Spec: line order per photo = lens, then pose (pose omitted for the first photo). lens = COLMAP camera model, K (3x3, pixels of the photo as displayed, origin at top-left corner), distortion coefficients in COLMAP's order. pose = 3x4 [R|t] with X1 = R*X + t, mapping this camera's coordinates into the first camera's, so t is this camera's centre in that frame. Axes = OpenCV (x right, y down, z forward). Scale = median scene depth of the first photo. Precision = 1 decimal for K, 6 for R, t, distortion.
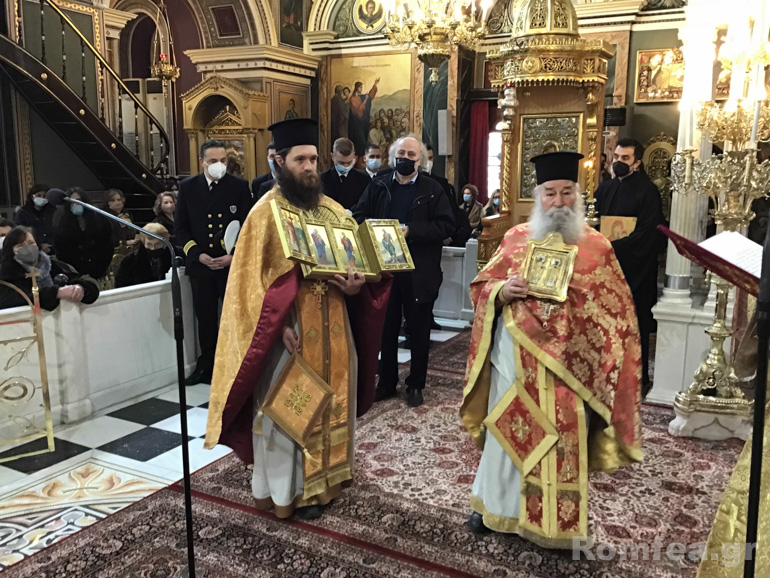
lens RADIAL K [[700.4, 0, 385.0], [0, 700.4, 289.0], [0, 0, 1]] dist [0.016092, -0.024825]
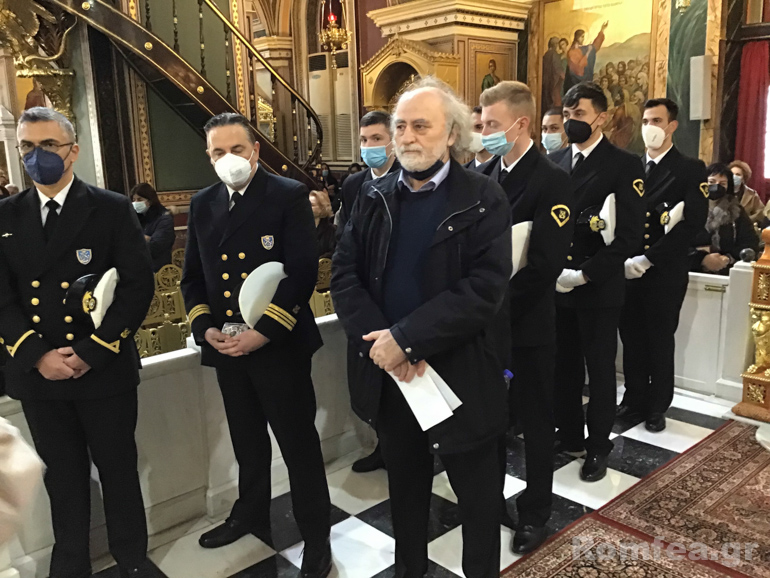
lens RADIAL K [[700.4, 0, 385.0], [0, 700.4, 289.0], [0, 0, 1]] dist [0.016092, -0.024825]
pose [[0.943963, 0.022976, -0.329250, 0.021340], [-0.011470, 0.999255, 0.036847, -0.038993], [0.329851, -0.031006, 0.943524, 0.202439]]
